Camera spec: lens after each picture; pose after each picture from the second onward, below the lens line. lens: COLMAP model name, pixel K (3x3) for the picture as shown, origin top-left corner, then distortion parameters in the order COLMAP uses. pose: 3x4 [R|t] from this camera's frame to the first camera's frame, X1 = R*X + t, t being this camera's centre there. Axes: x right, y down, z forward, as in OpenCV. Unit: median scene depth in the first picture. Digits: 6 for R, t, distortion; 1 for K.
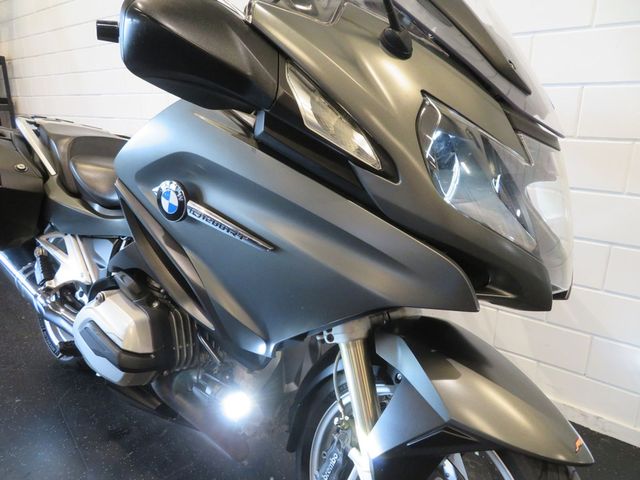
lens RADIAL K [[457.9, 0, 320.0], [0, 457.9, 240.0], [0, 0, 1]] dist [-0.003067, 0.001426]
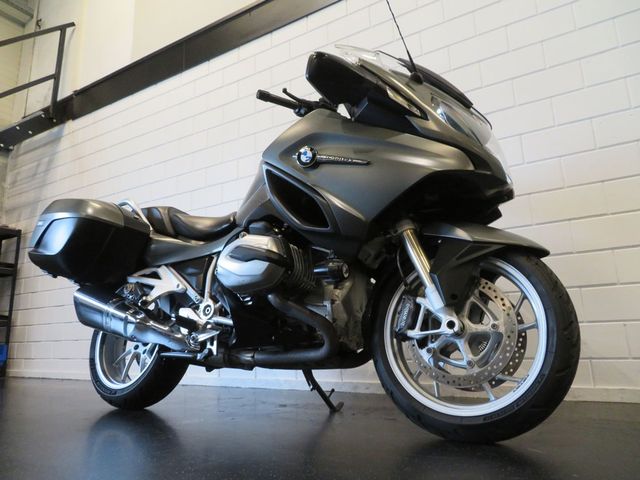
lens RADIAL K [[457.9, 0, 320.0], [0, 457.9, 240.0], [0, 0, 1]] dist [-0.003067, 0.001426]
pose [[0.988496, -0.008852, 0.150985, -0.555318], [0.079619, 0.879217, -0.469721, 1.098269], [-0.128591, 0.476339, 0.869808, -0.479515]]
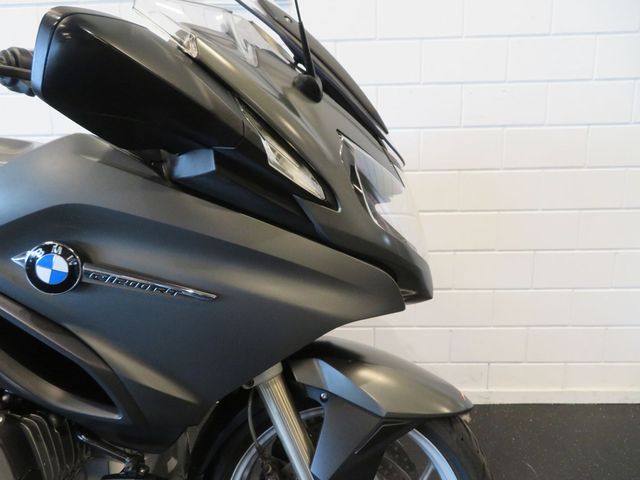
lens RADIAL K [[457.9, 0, 320.0], [0, 457.9, 240.0], [0, 0, 1]] dist [-0.003067, 0.001426]
pose [[0.791881, -0.136401, 0.595247, -0.417498], [0.185553, 0.982394, -0.021733, -0.031491], [-0.581803, 0.127660, 0.803249, 0.115637]]
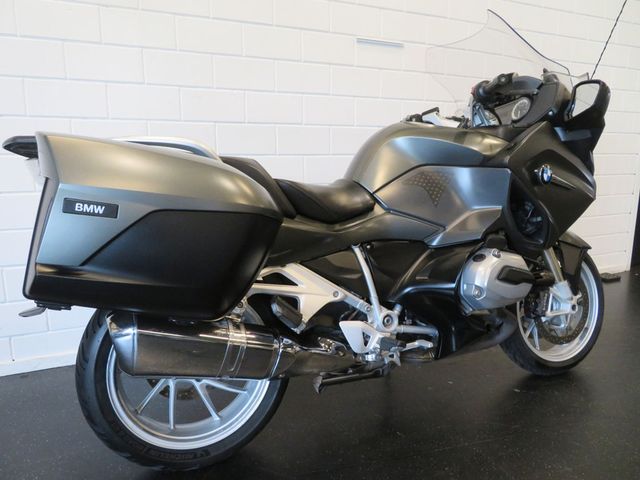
lens RADIAL K [[457.9, 0, 320.0], [0, 457.9, 240.0], [0, 0, 1]] dist [-0.003067, 0.001426]
pose [[0.429647, -0.175670, 0.885745, -2.461616], [0.255193, 0.964531, 0.067509, -0.190737], [-0.866187, 0.197030, 0.459237, 0.985902]]
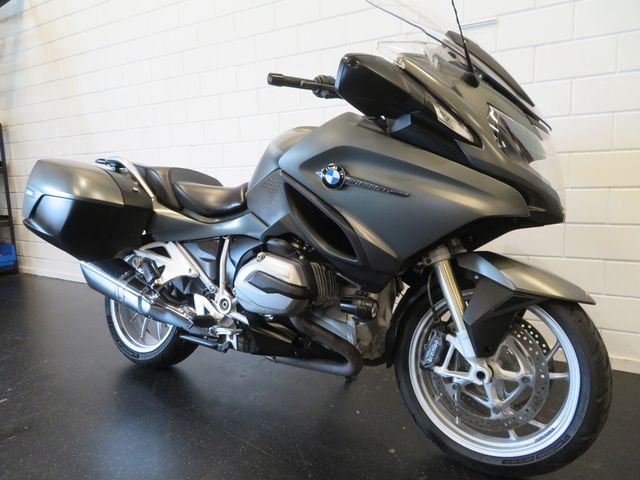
lens RADIAL K [[457.9, 0, 320.0], [0, 457.9, 240.0], [0, 0, 1]] dist [-0.003067, 0.001426]
pose [[0.987209, -0.058394, 0.148350, -0.618393], [0.078818, 0.987601, -0.135762, 0.348466], [-0.138583, 0.145718, 0.979572, -0.540857]]
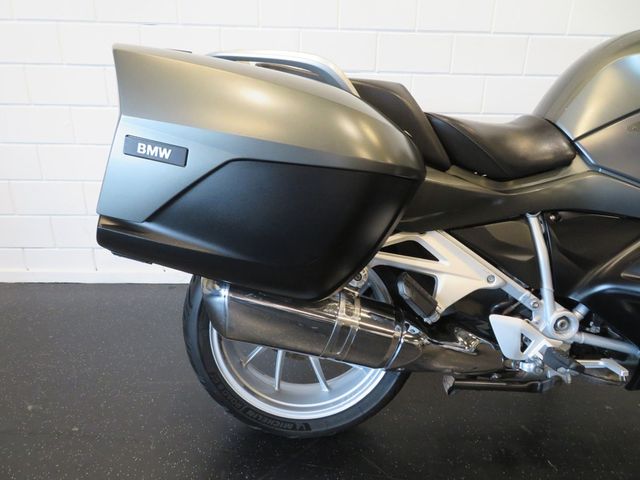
lens RADIAL K [[457.9, 0, 320.0], [0, 457.9, 240.0], [0, 0, 1]] dist [-0.003067, 0.001426]
pose [[0.737378, -0.234983, 0.633291, -2.063434], [0.172881, 0.971966, 0.159353, -0.252231], [-0.652983, -0.008020, 0.757330, 1.118219]]
